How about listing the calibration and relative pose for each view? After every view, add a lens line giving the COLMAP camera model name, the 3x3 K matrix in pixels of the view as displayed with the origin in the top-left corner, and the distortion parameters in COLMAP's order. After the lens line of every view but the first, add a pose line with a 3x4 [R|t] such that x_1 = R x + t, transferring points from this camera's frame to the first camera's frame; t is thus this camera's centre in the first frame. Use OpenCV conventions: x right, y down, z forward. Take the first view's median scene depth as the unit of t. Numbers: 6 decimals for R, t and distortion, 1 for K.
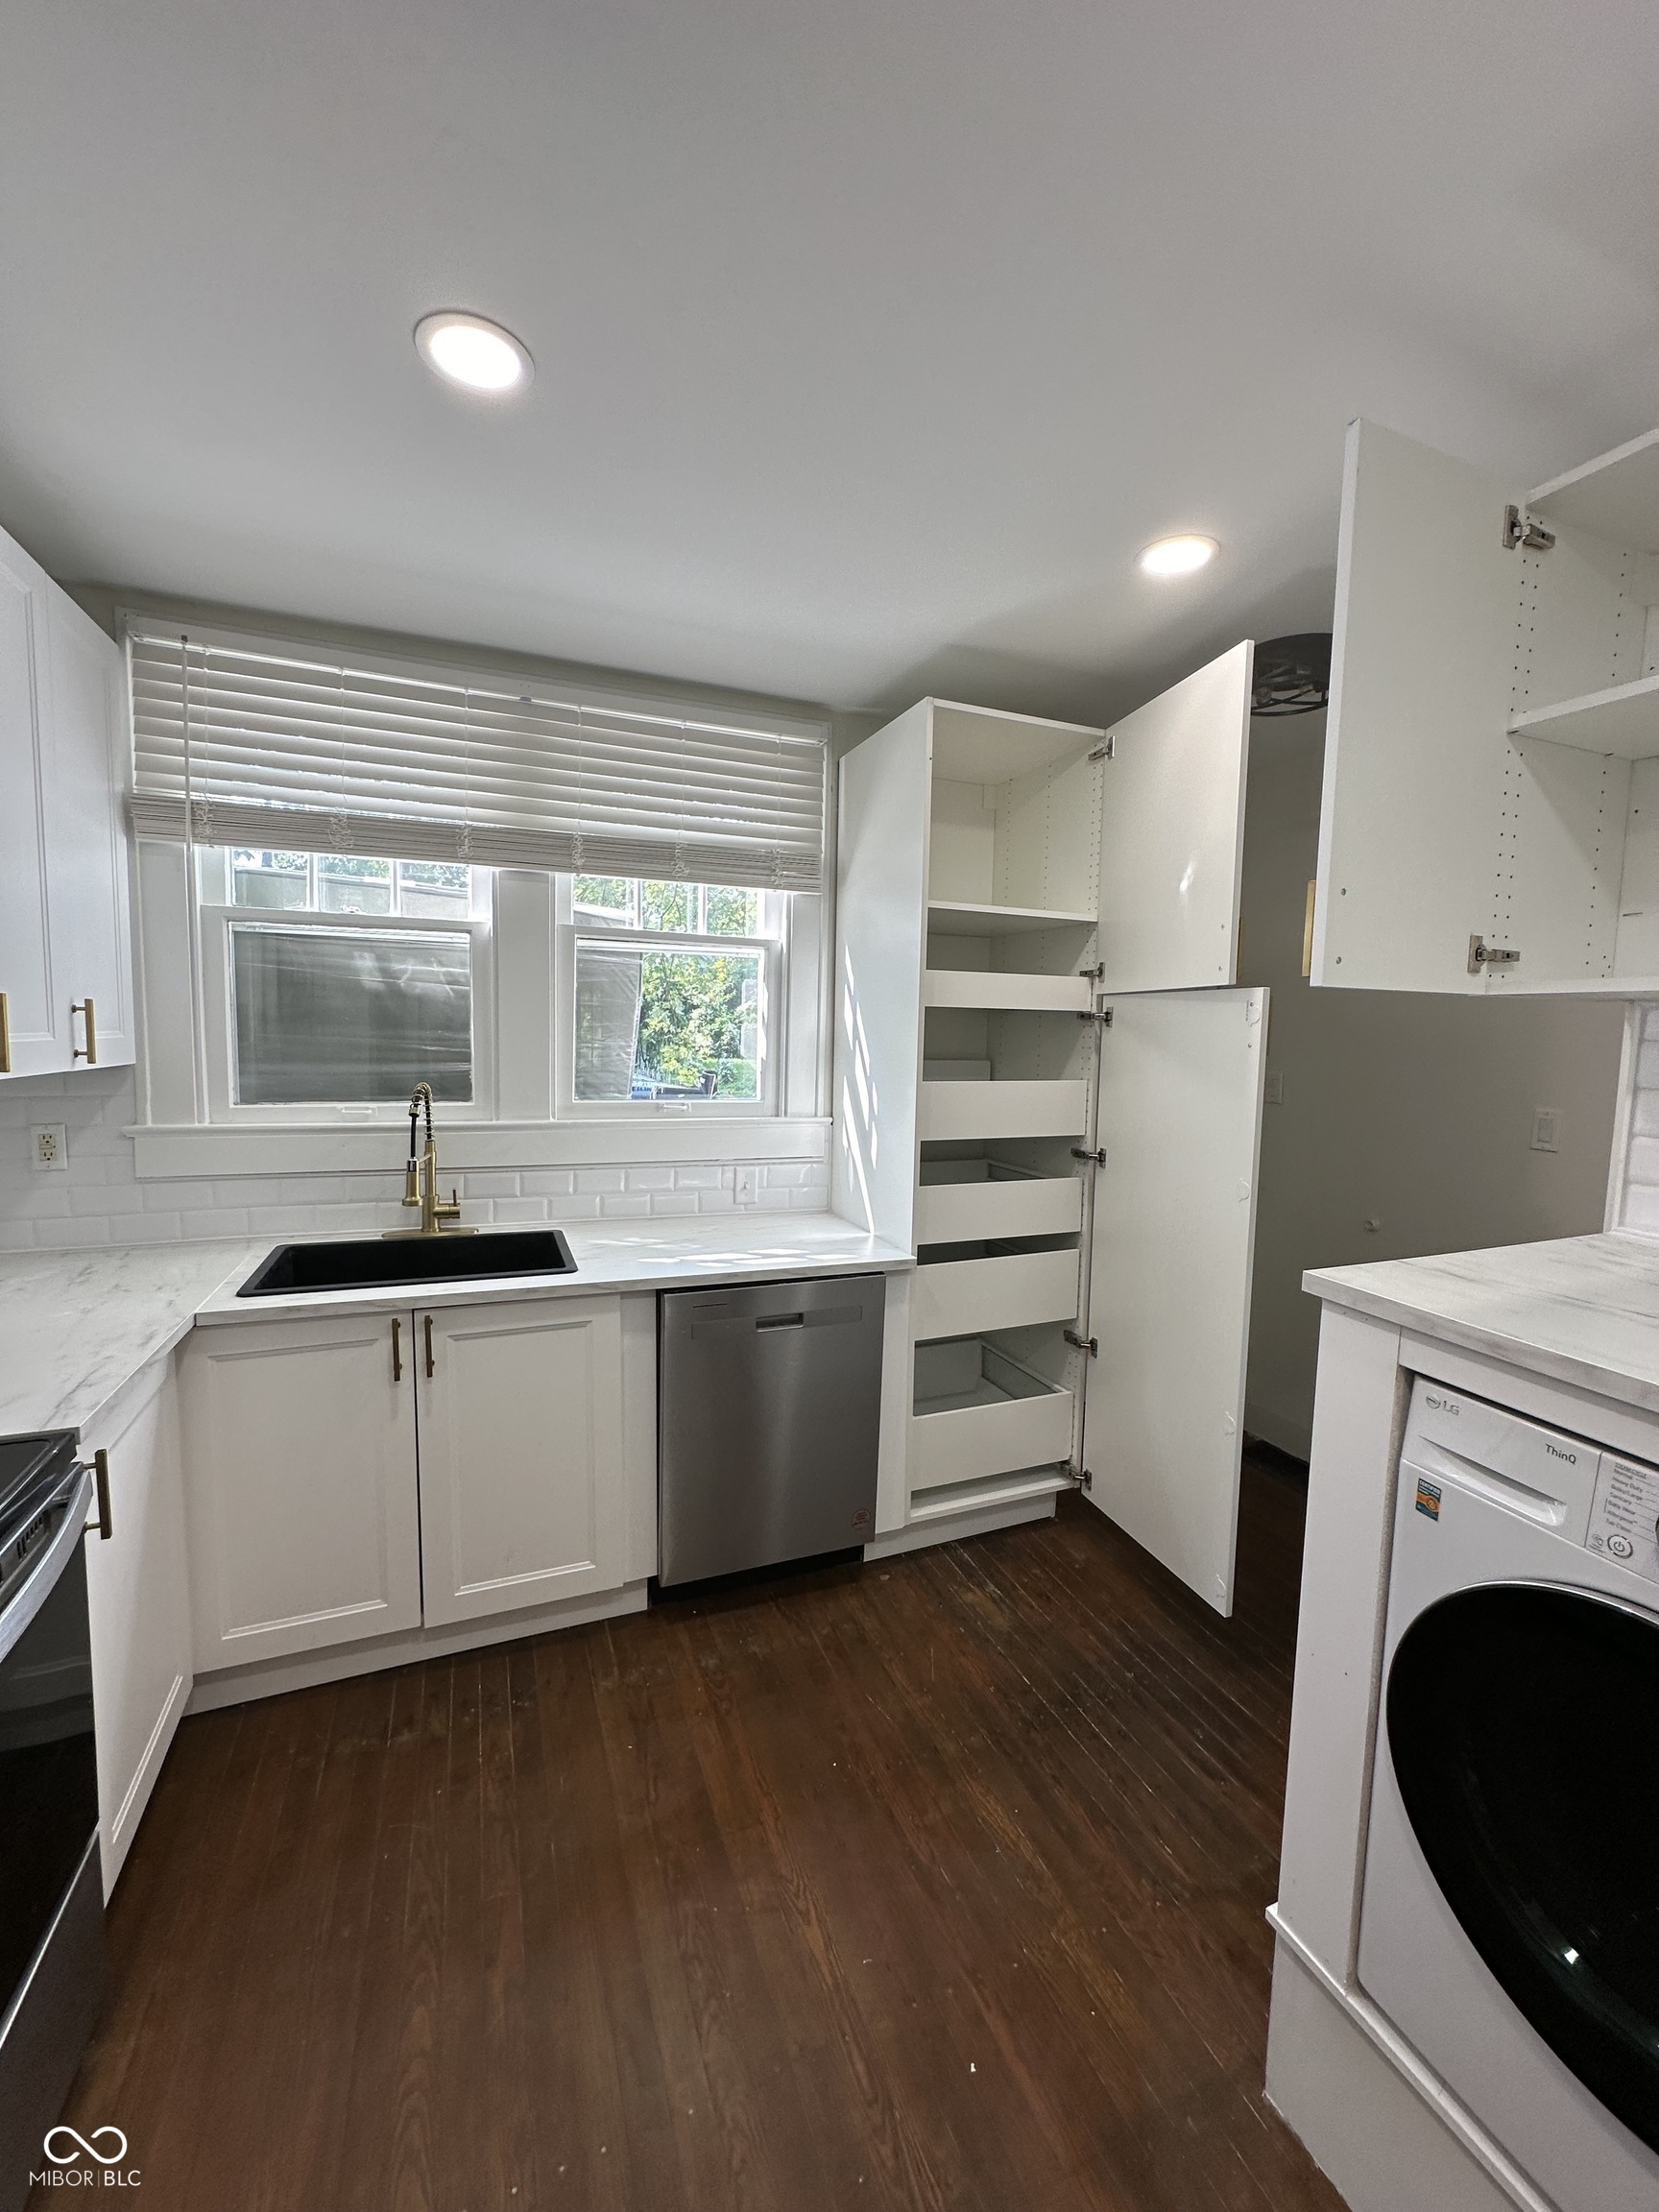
lens RADIAL K [[885.4, 0, 834.2], [0, 885.4, 1101.7], [0, 0, 1]] dist [-0.002777, 0.000293]
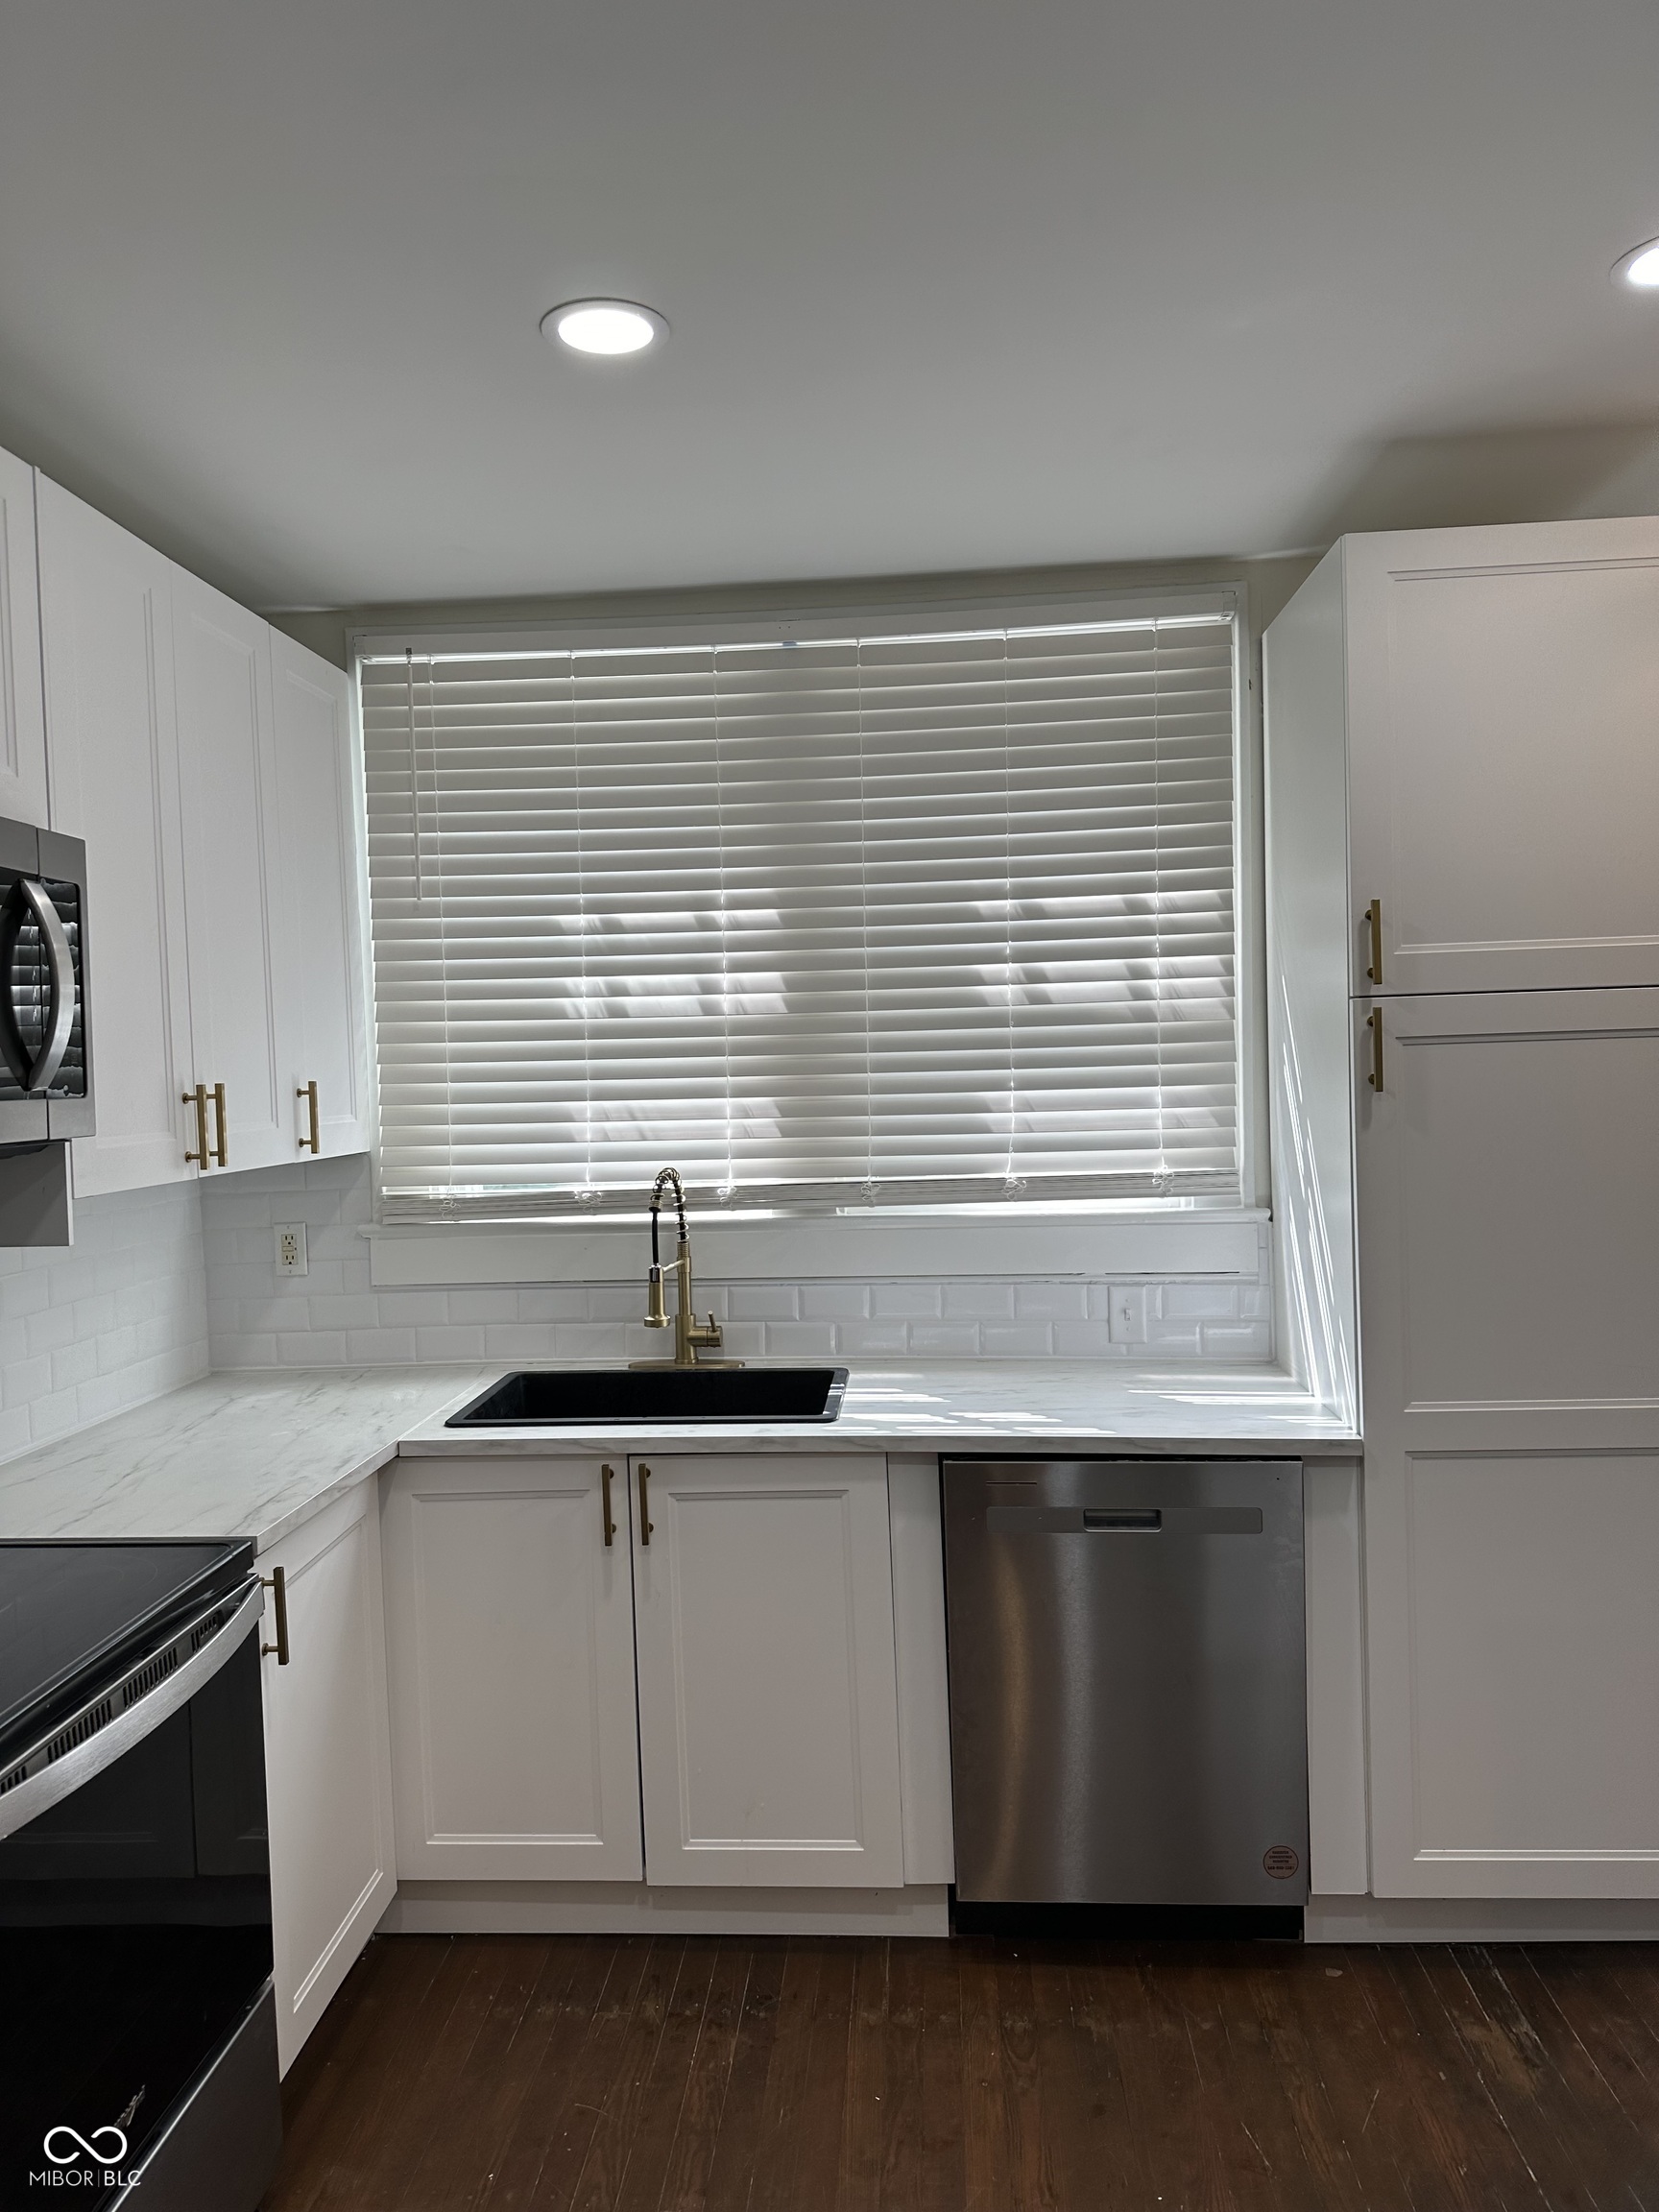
lens RADIAL K [[1535.0, 0, 810.1], [0, 1535.0, 1120.9], [0, 0, 1]] dist [0.098683, -0.131022]
pose [[0.894014, -0.032676, -0.446847, 0.250256], [0.013259, 0.998830, -0.046512, 0.002897], [0.447844, 0.035657, 0.893401, -0.141530]]
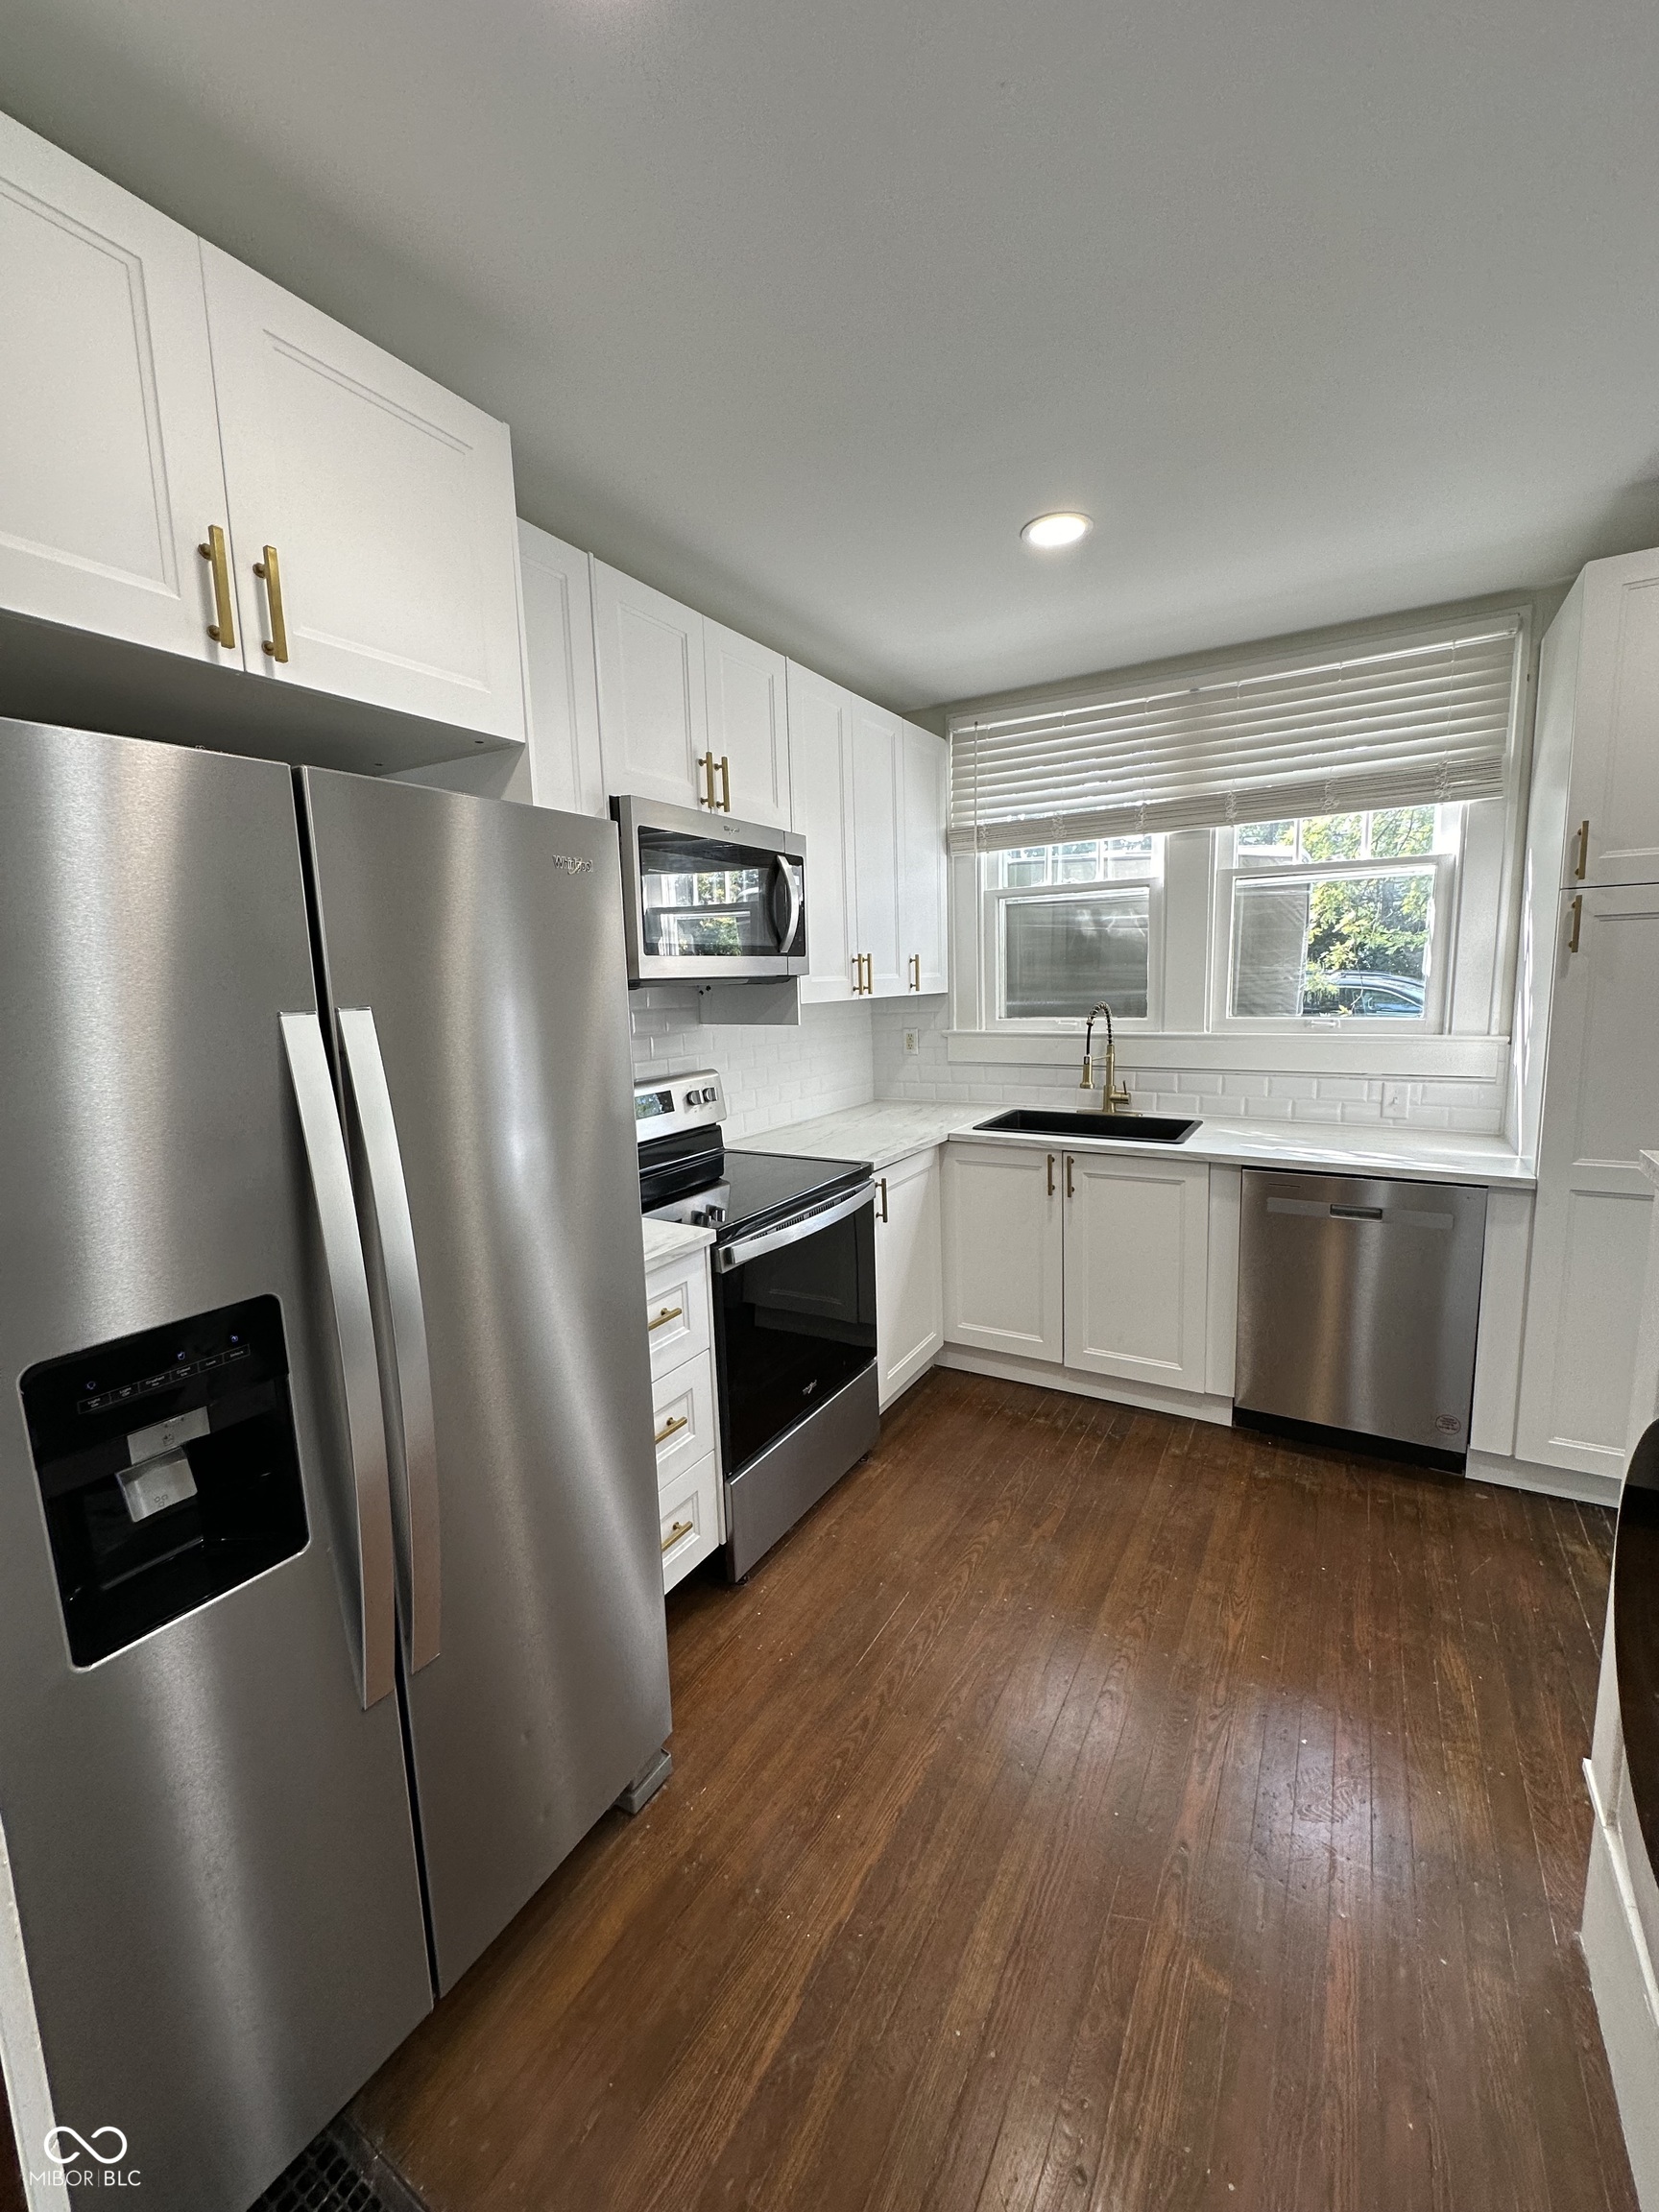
lens RADIAL K [[883.6, 0, 832.4], [0, 883.6, 1102.0], [0, 0, 1]] dist [-0.002670, 0.000848]
pose [[0.604093, 0.072275, -0.793630, 0.399694], [-0.022110, 0.997016, 0.073968, 0.043057], [0.796607, -0.027136, 0.603888, -0.178570]]
